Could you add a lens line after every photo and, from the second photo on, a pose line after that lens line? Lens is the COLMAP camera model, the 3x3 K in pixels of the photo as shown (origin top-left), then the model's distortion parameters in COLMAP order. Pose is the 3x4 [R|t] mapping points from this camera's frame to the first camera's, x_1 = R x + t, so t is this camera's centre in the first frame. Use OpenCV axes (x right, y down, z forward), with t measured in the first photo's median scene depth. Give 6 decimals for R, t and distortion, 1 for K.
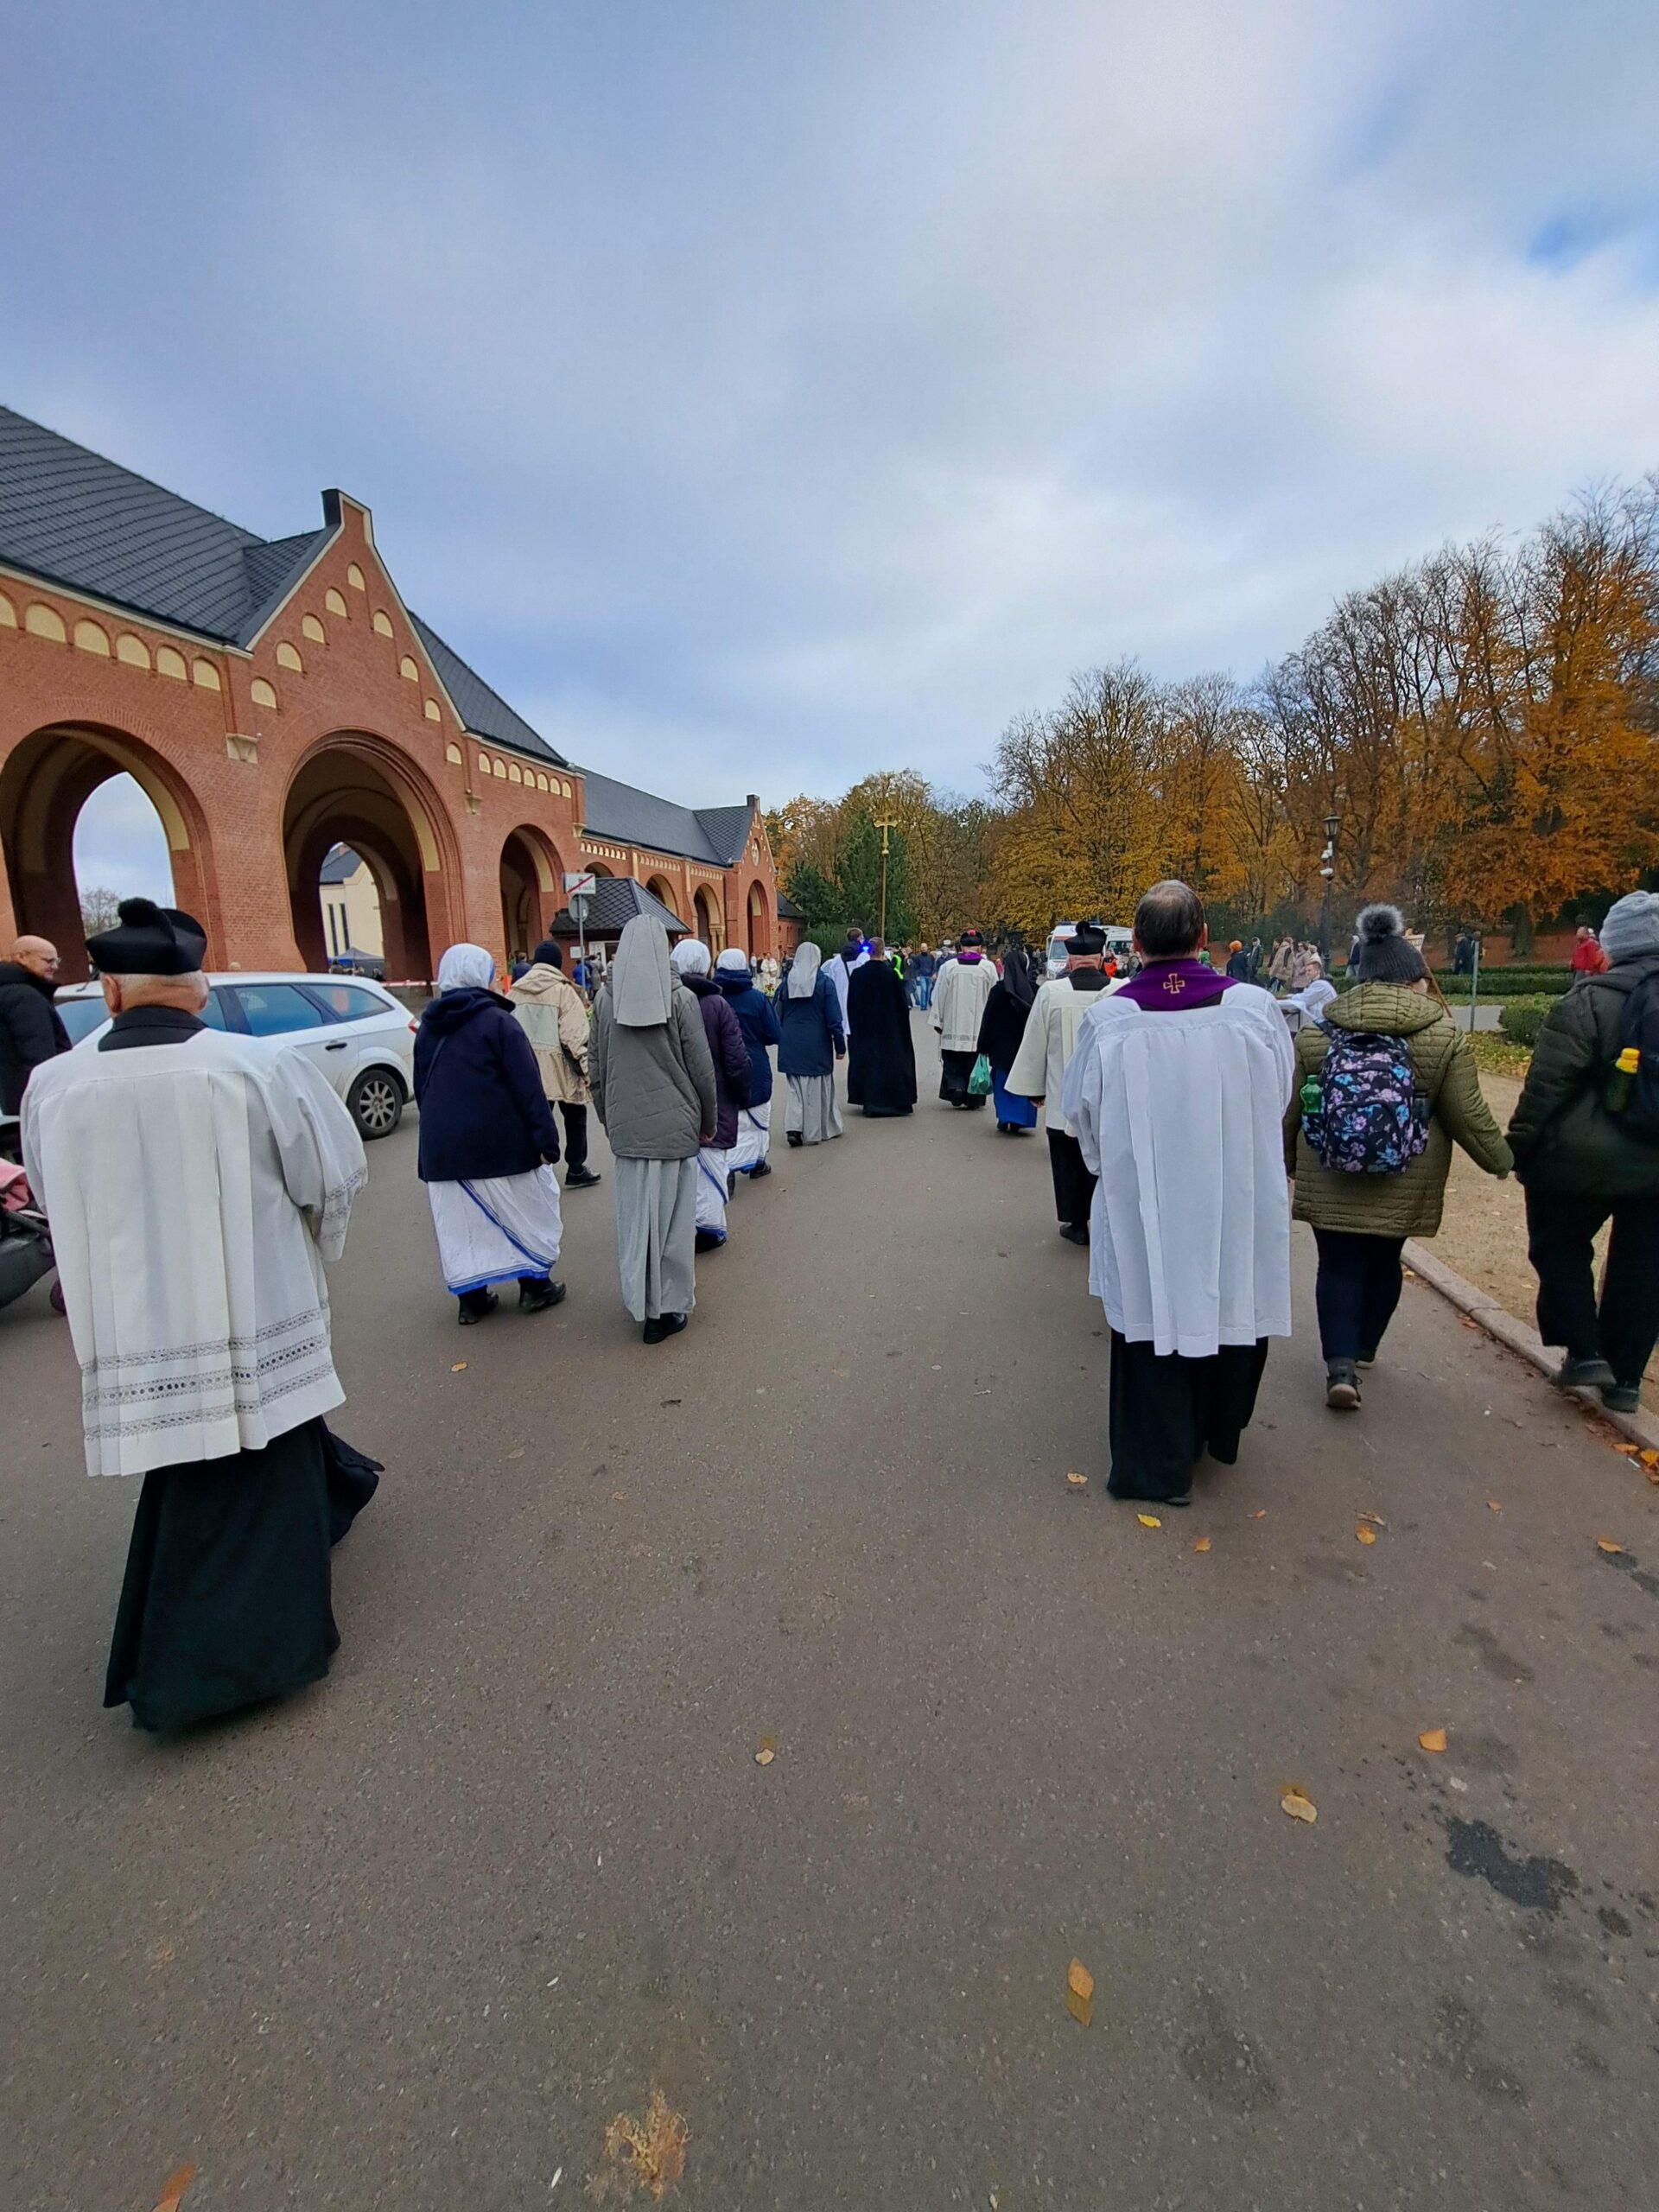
lens RADIAL K [[970.0, 0, 829.5], [0, 970.0, 1106.0], [0, 0, 1]] dist [-0.000112, -0.000004]
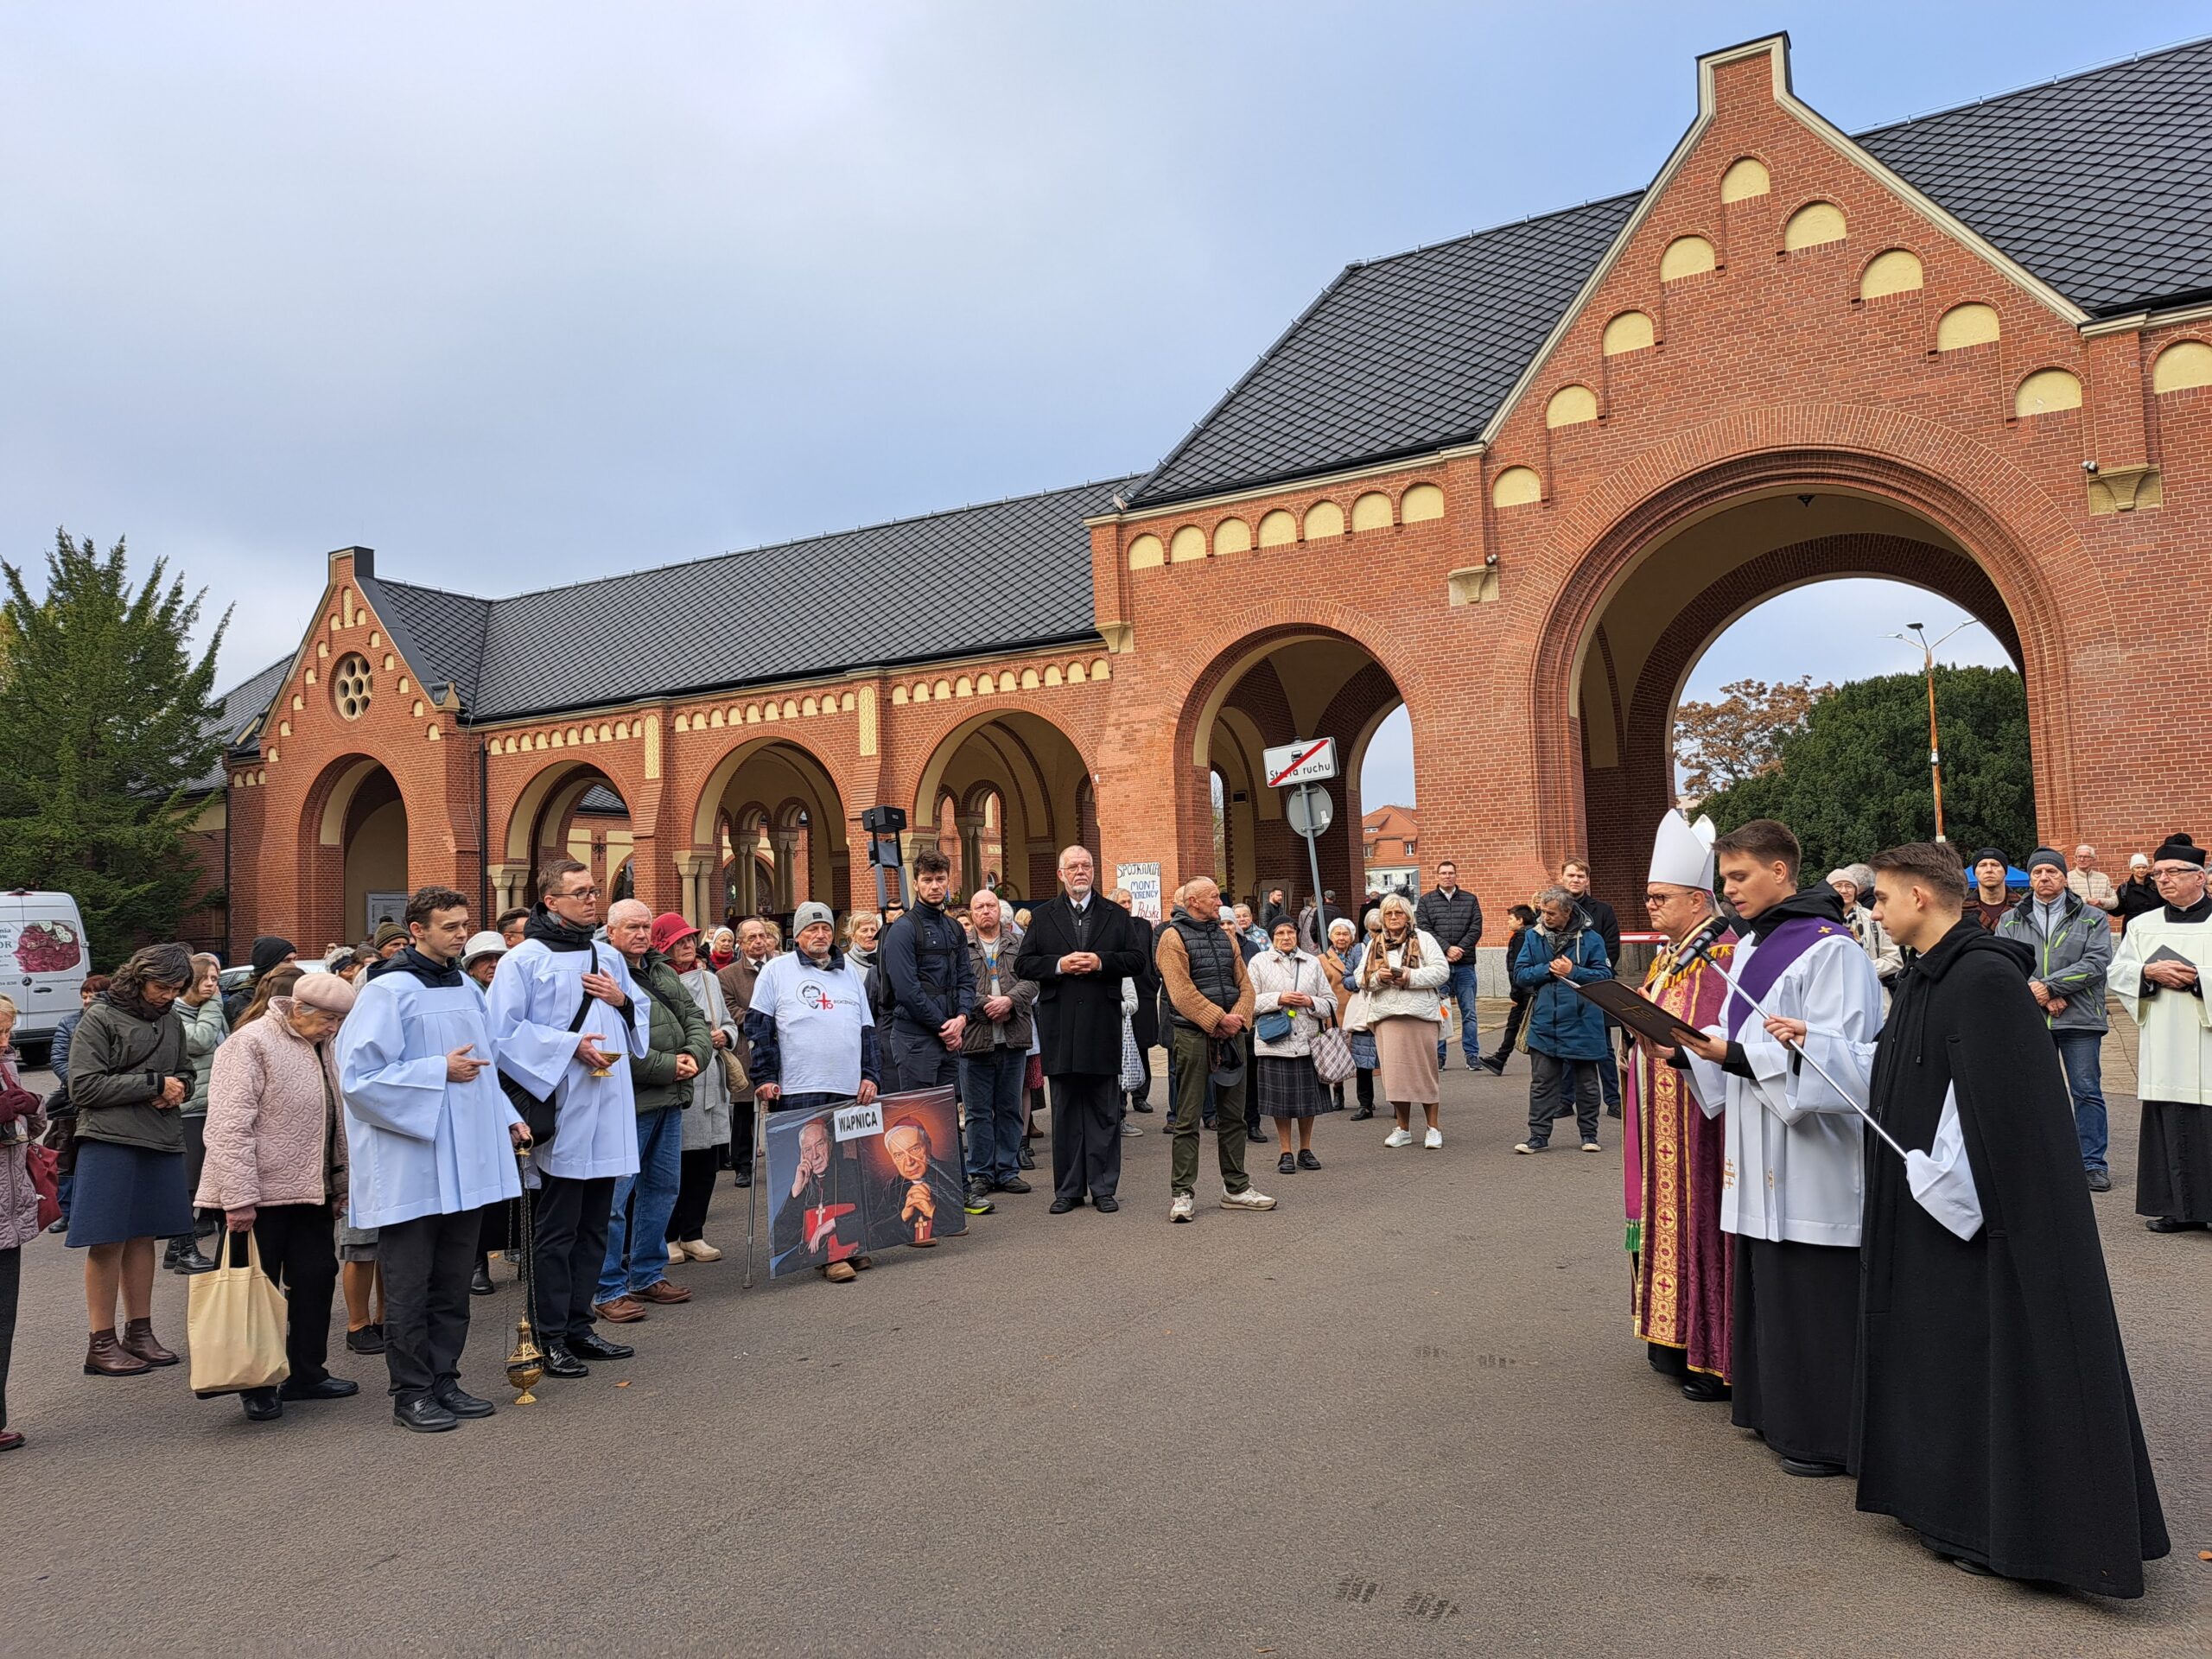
lens RADIAL K [[1599.8, 0, 1106.0], [0, 1599.8, 829.5], [0, 0, 1]] dist [0.102021, -0.122509]
pose [[-0.272970, -0.025029, -0.961697, 0.522241], [-0.095201, 0.995457, 0.001115, -0.170958], [0.957301, 0.091858, -0.274113, 1.045308]]
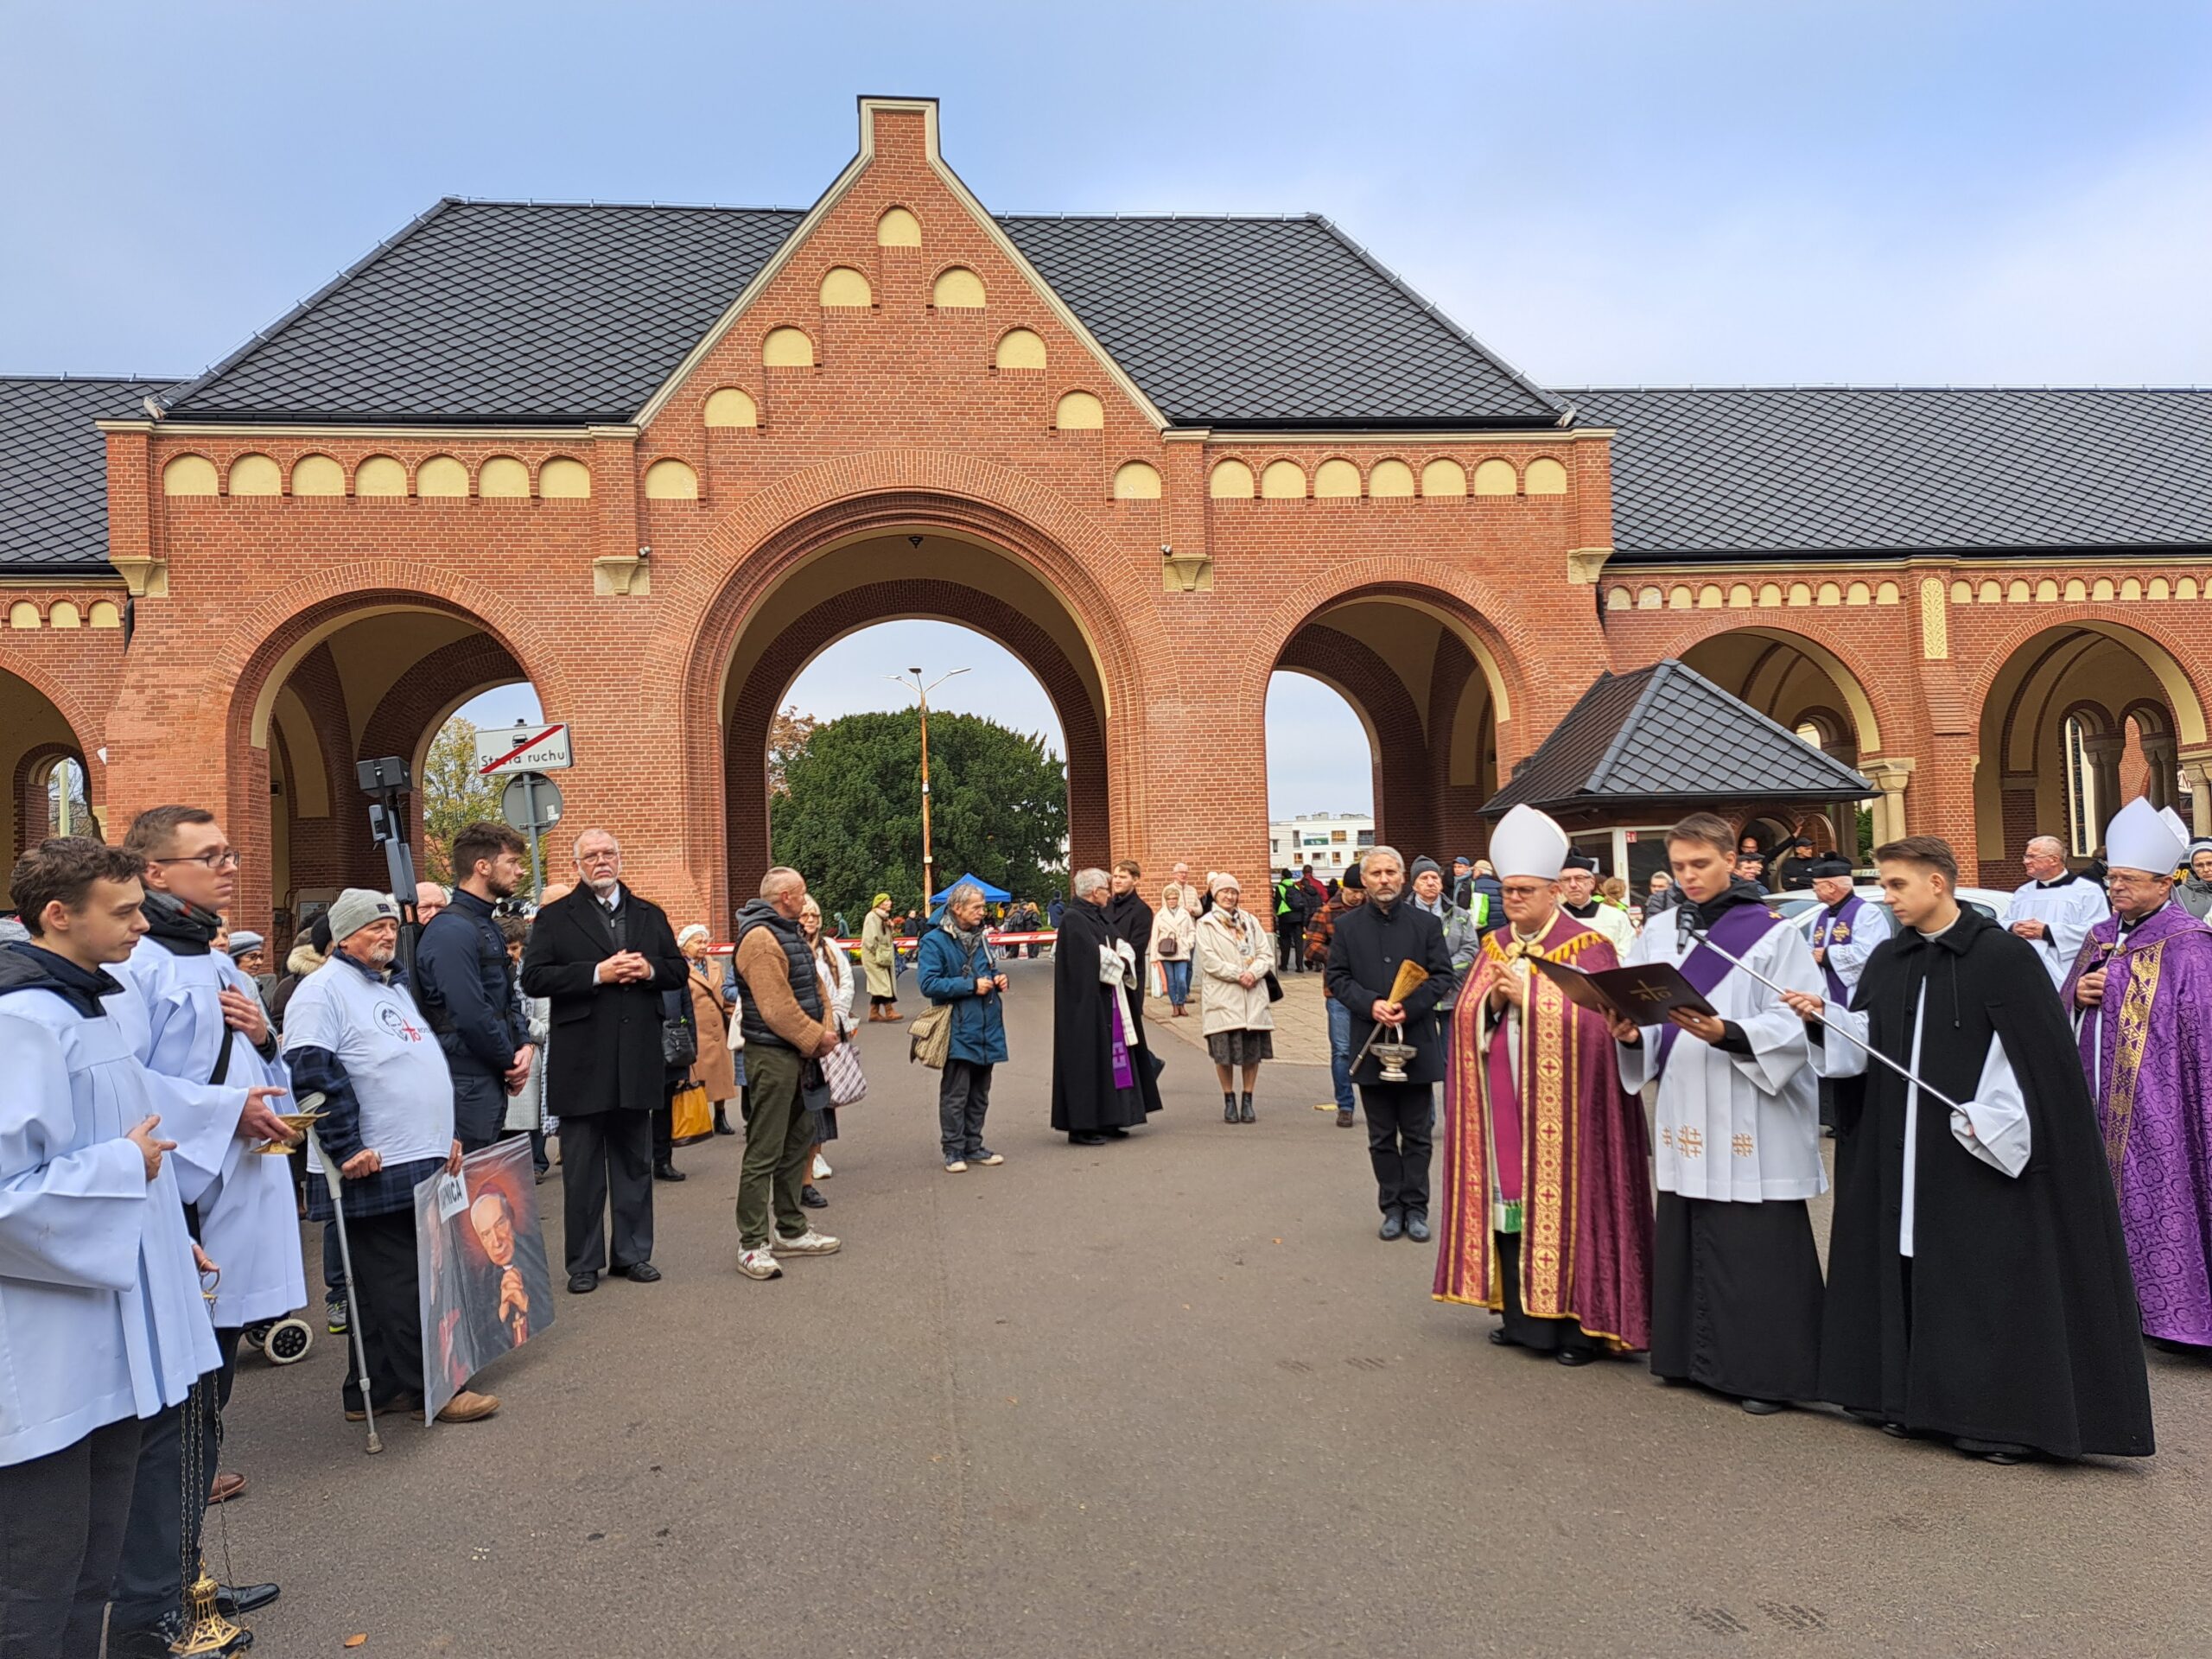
lens RADIAL K [[1591.9, 0, 1132.5], [0, 1591.9, 862.1], [0, 0, 1]] dist [0.060272, -0.042690]
pose [[0.374086, -0.013802, -0.927291, 0.477890], [-0.107752, 0.992470, -0.058241, -0.152247], [0.921113, 0.121705, 0.369782, 0.913369]]
